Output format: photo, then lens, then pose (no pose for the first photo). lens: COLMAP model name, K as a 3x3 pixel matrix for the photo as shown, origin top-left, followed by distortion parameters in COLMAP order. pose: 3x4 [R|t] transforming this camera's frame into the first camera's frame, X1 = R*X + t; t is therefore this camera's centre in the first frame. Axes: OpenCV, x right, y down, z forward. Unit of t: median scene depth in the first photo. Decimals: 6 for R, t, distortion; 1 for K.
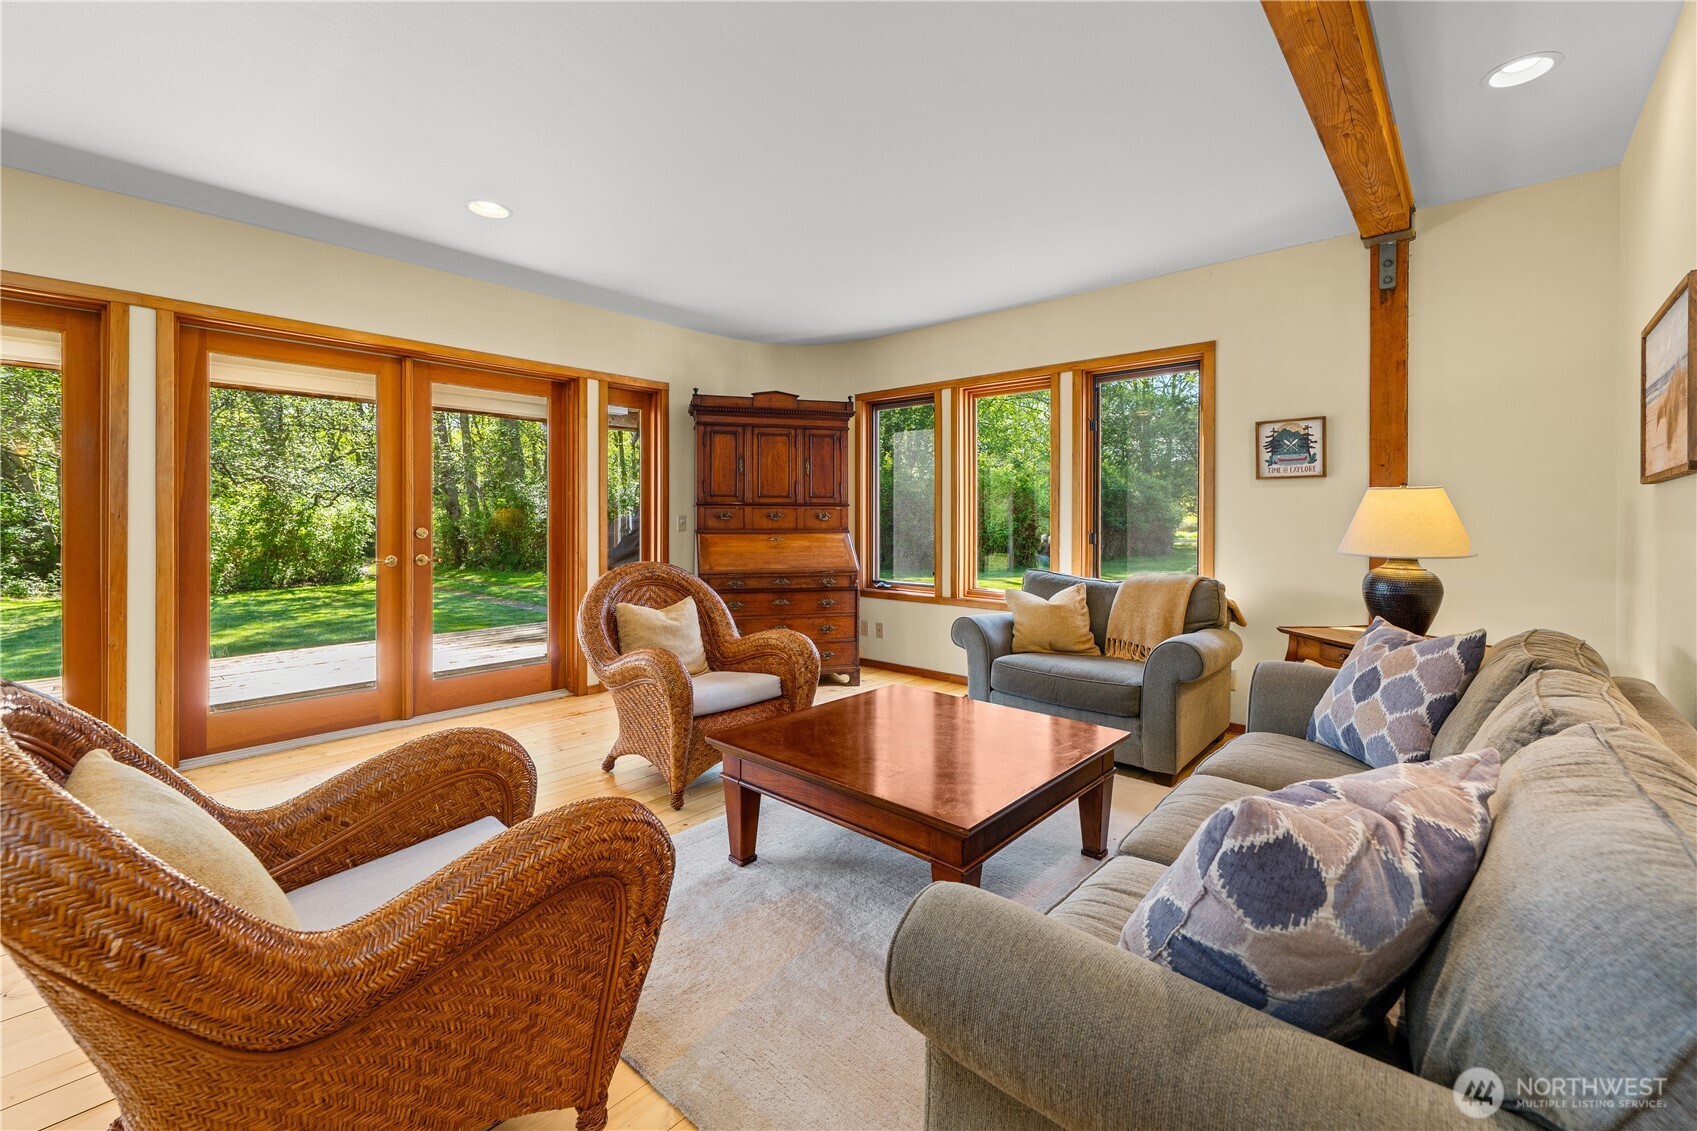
lens RADIAL K [[700.7, 0, 833.5], [0, 700.7, 520.0], [0, 0, 1]] dist [-0.000927, 0.000118]
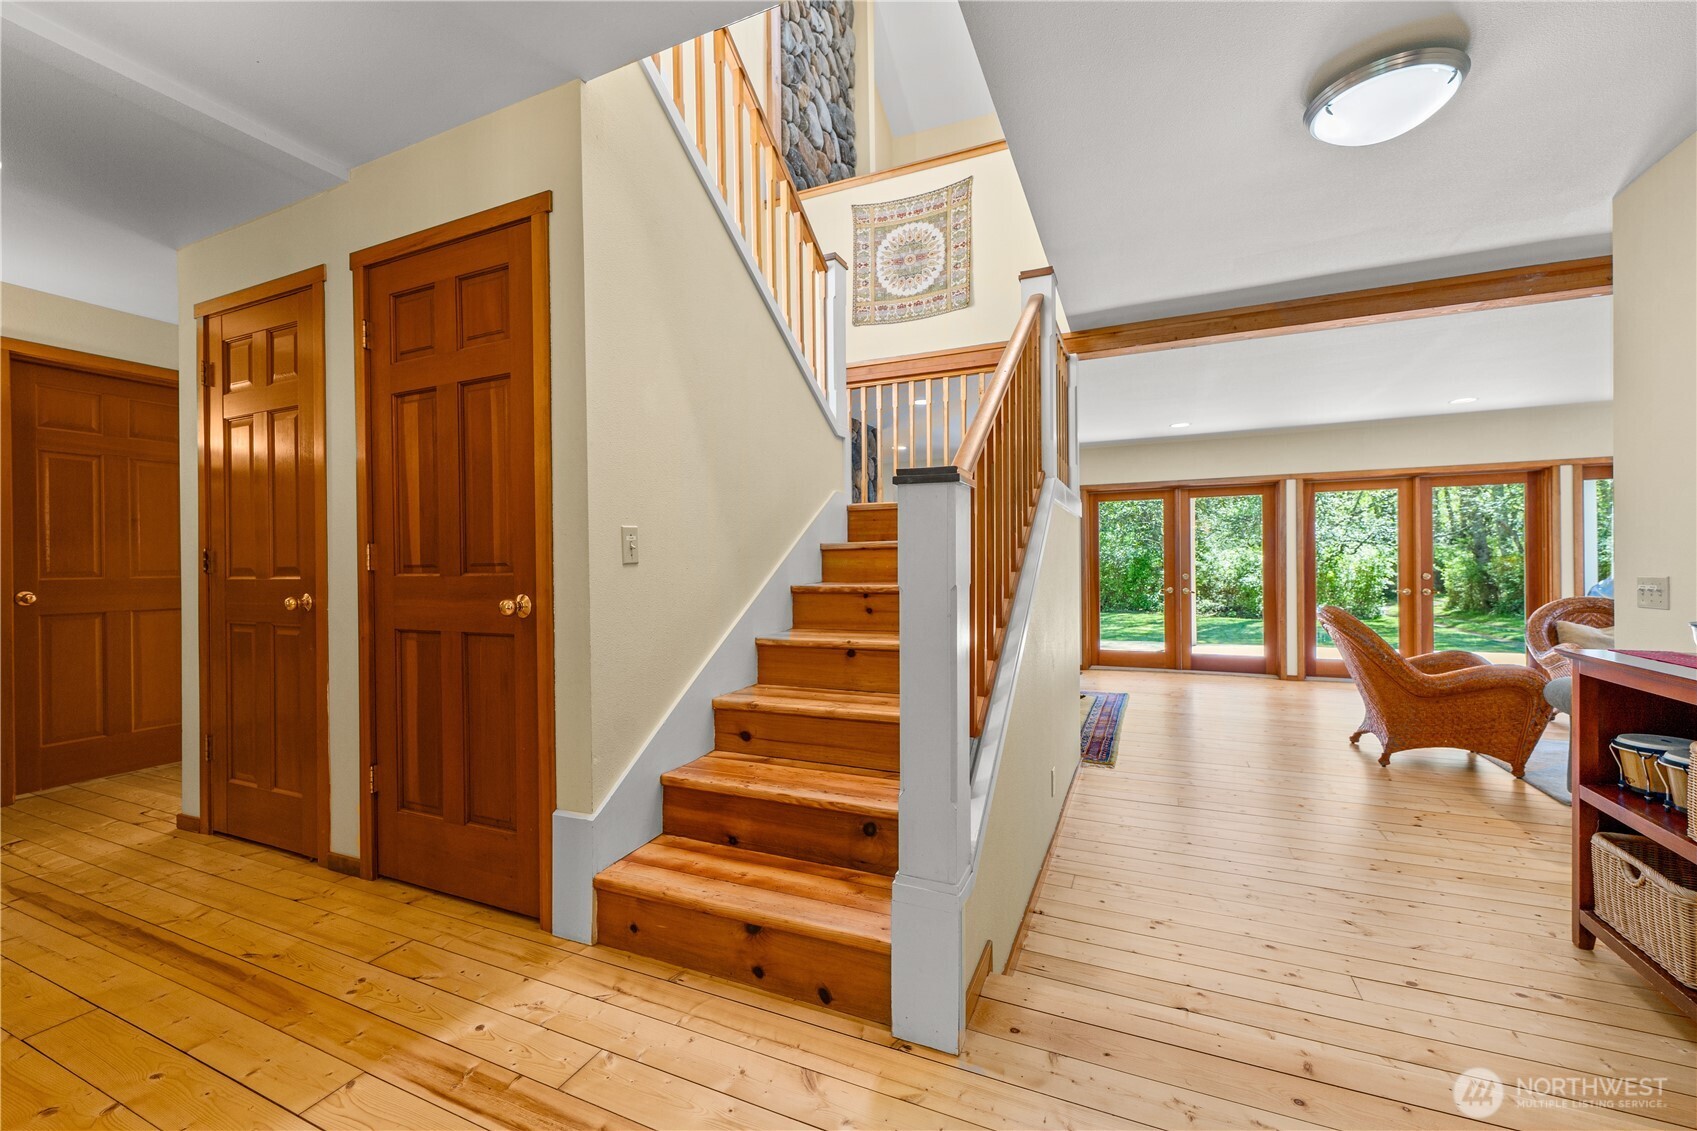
lens RADIAL K [[700.7, 0, 840.9], [0, 700.7, 565.6], [0, 0, 1]] dist [-0.000927, 0.000118]
pose [[0.317775, -0.005762, -0.948149, 0.762911], [0.009546, 0.999950, -0.002877, -0.022043], [0.948118, -0.008137, 0.317814, -1.185174]]
